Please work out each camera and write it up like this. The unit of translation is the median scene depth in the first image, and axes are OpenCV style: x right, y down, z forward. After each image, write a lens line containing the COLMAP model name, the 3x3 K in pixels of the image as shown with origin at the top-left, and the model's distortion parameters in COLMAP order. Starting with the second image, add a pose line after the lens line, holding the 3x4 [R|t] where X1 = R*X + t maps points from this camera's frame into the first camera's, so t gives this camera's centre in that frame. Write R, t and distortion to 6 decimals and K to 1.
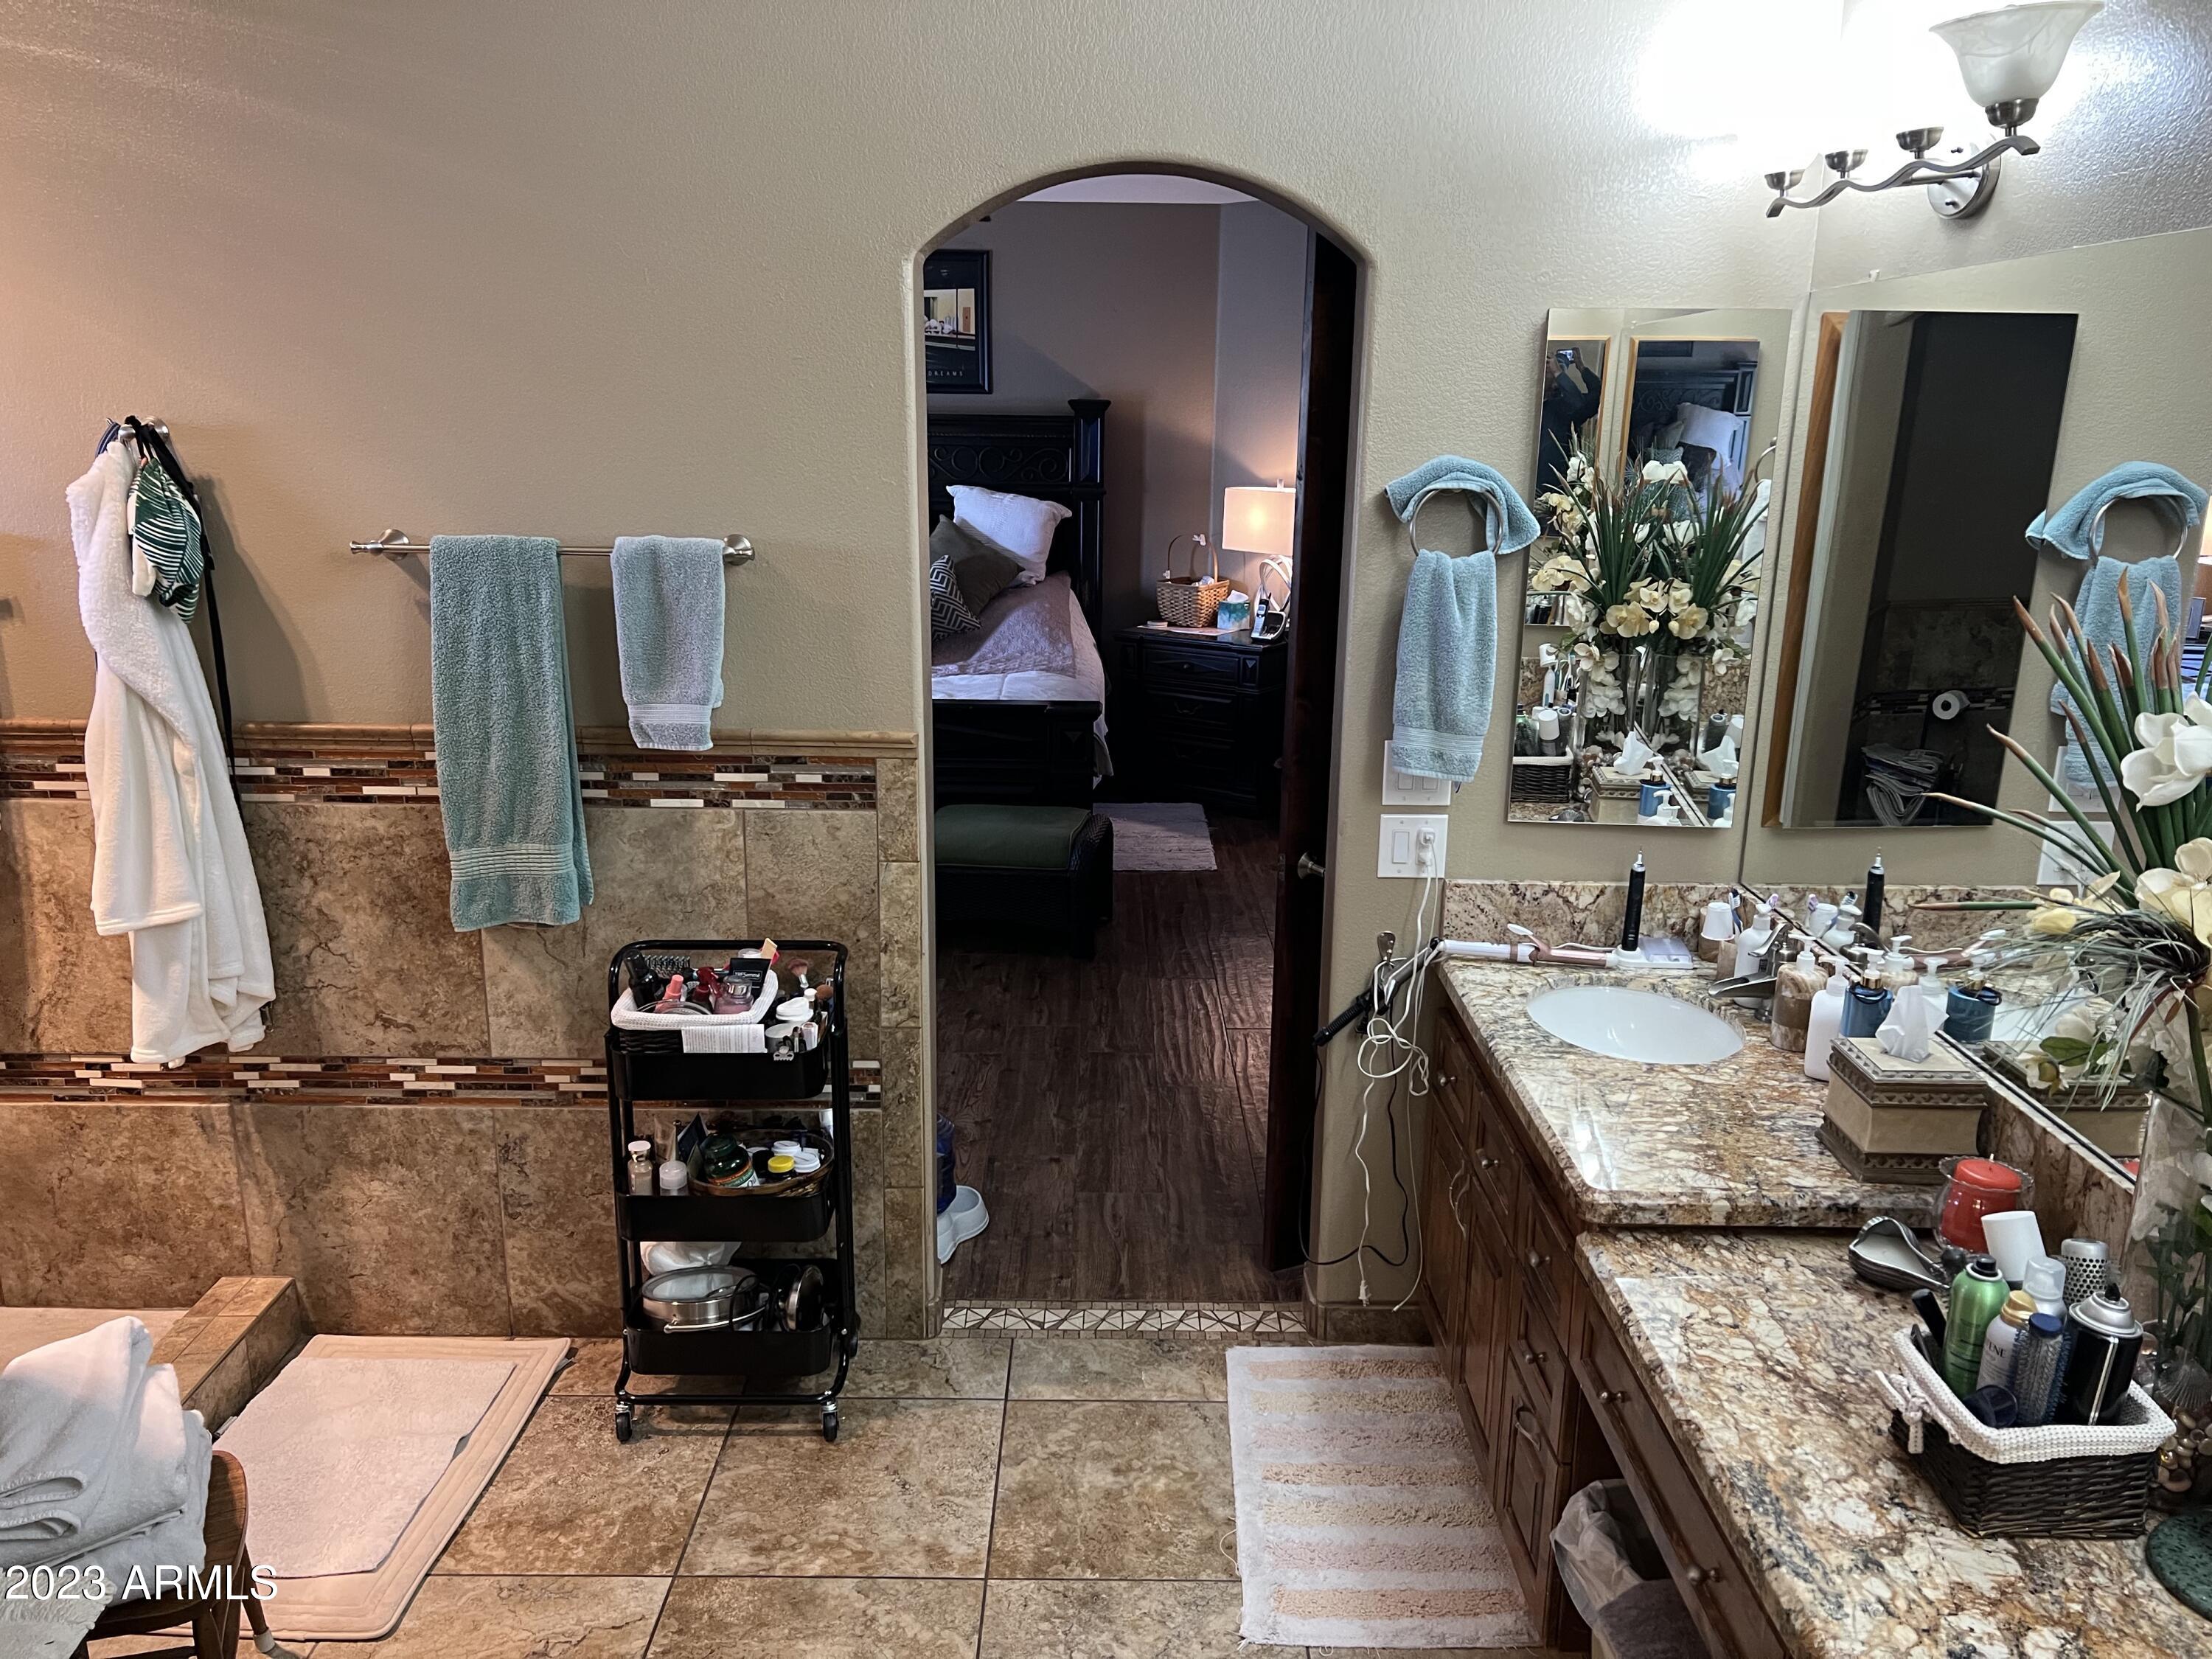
lens RADIAL K [[1637.5, 0, 1107.3], [0, 1637.5, 839.0], [0, 0, 1]] dist [0.059779, -0.080805]
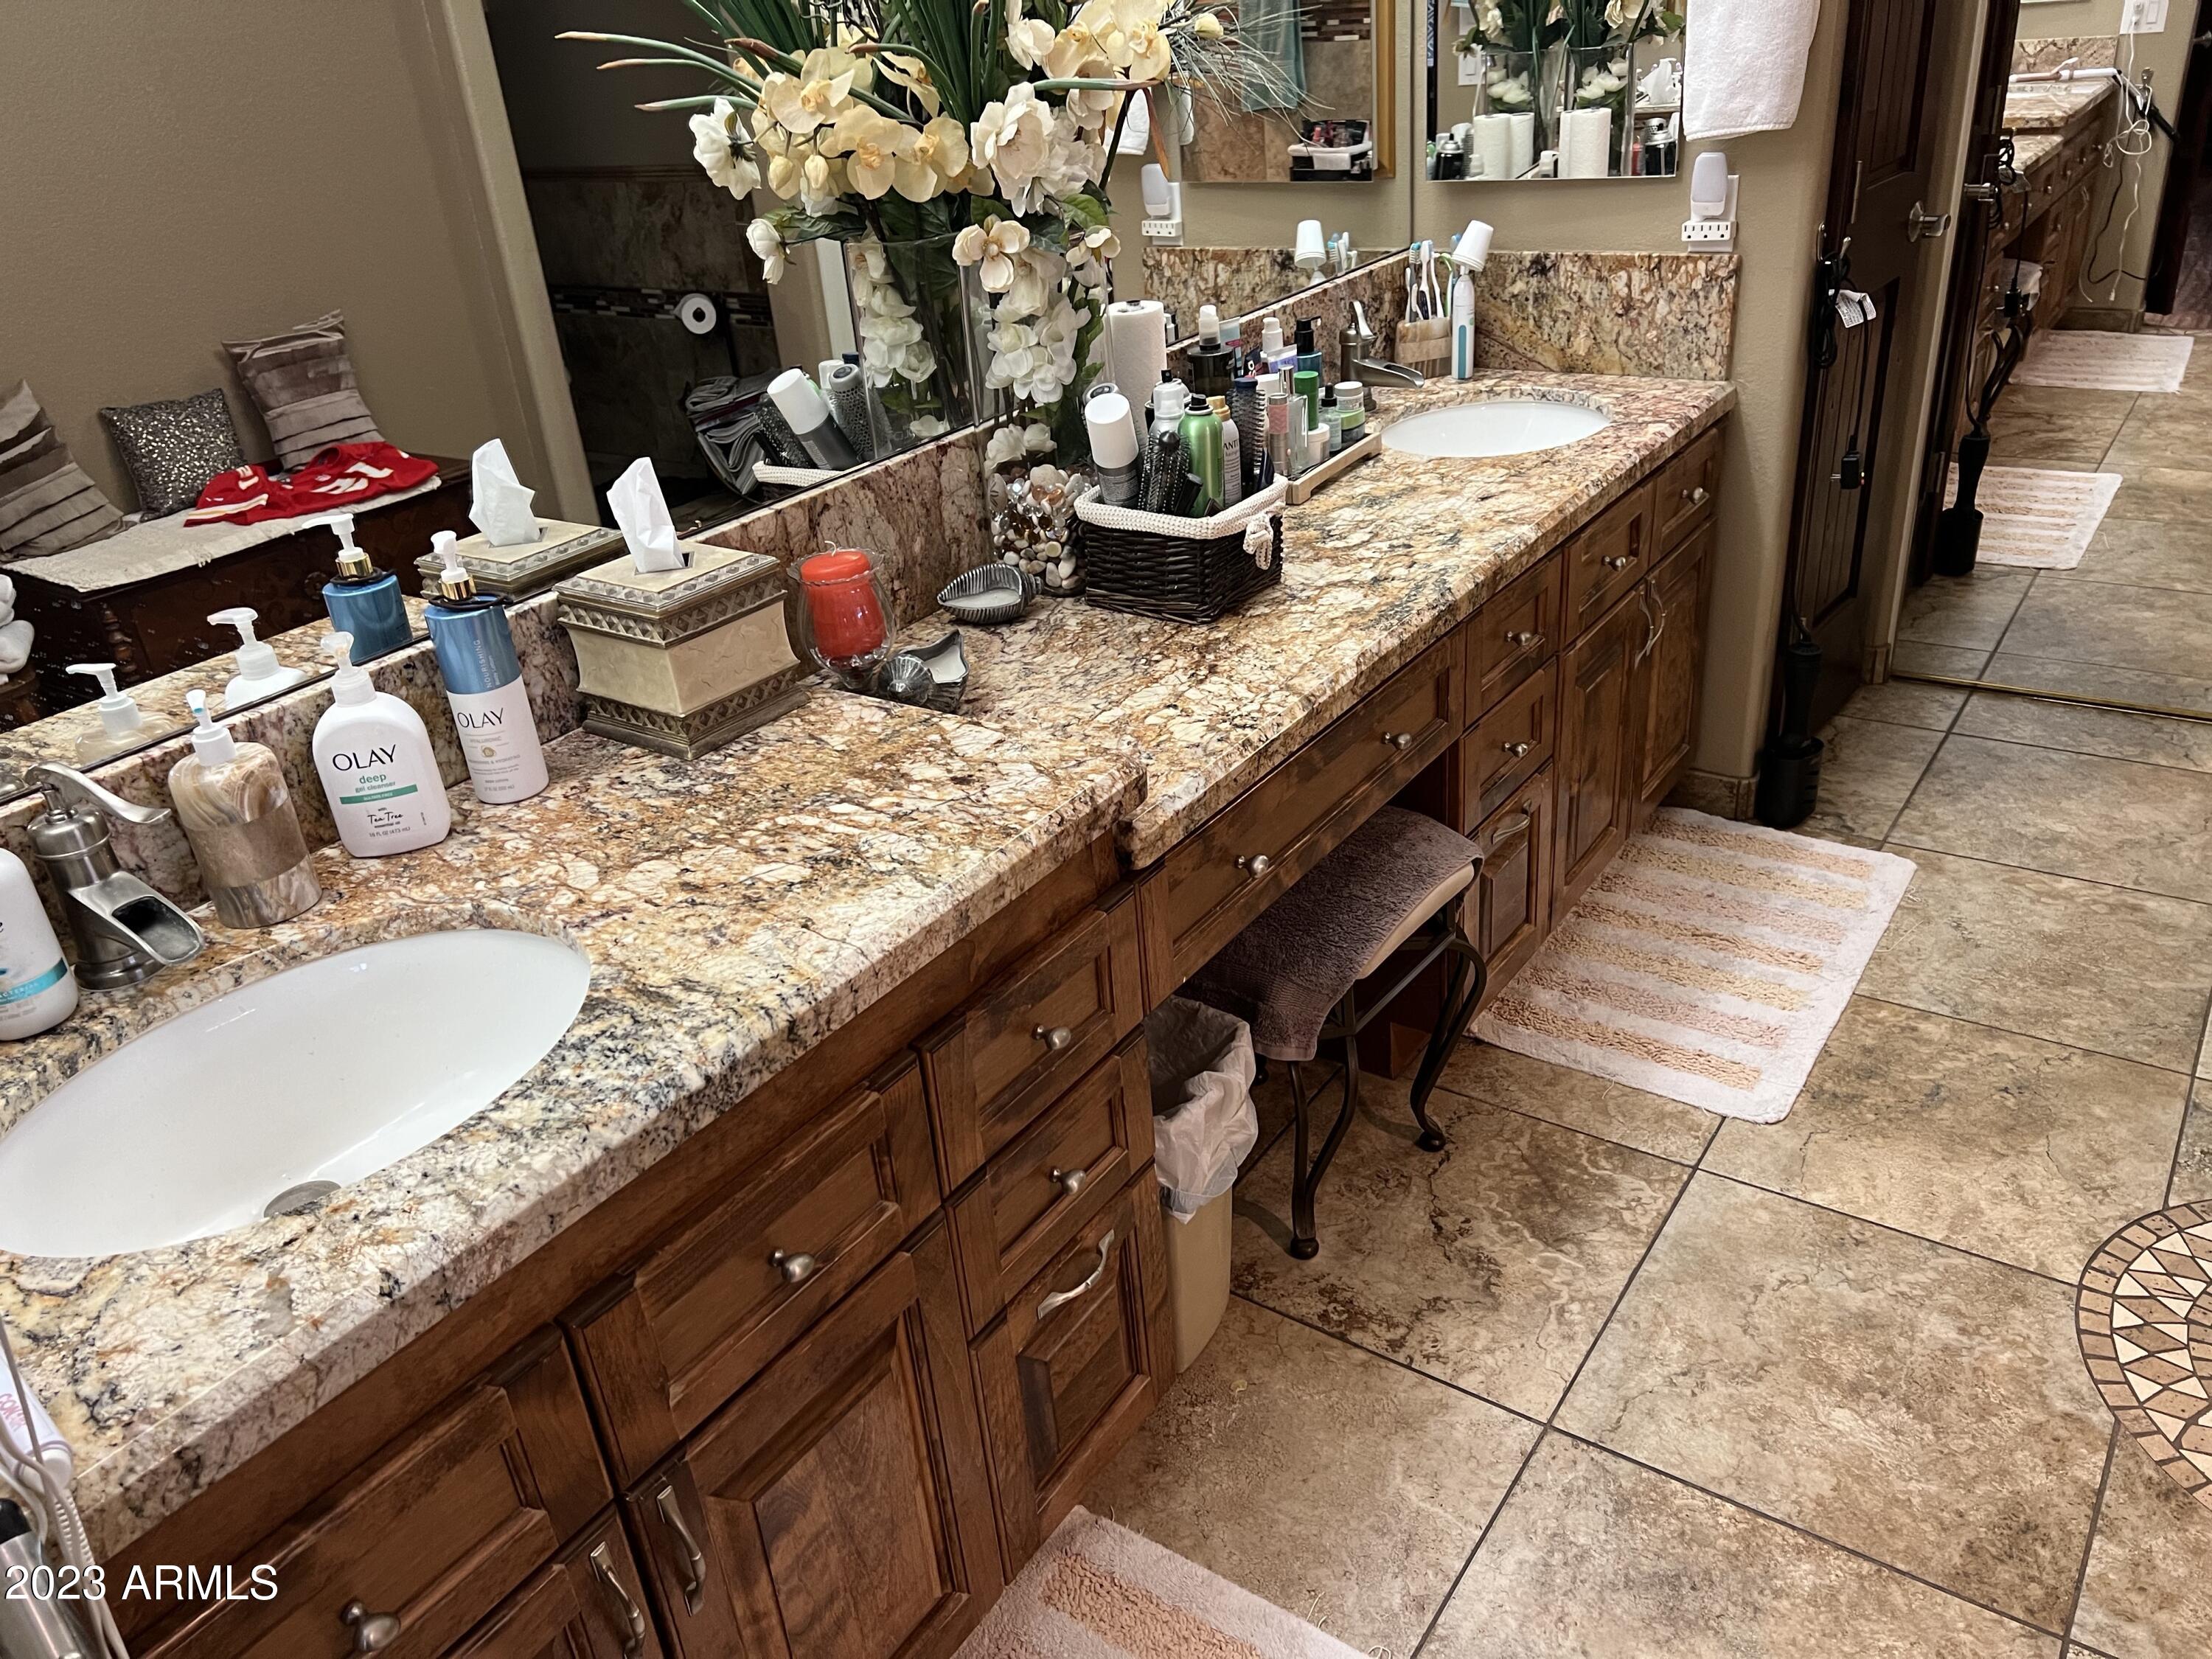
lens RADIAL K [[1637.5, 0, 1107.3], [0, 1637.5, 839.0], [0, 0, 1]] dist [0.059779, -0.080805]
pose [[-0.816397, -0.214122, 0.536328, -0.073085], [0.220007, 0.743363, 0.631671, -0.218482], [-0.533941, 0.633691, -0.559771, 1.663406]]
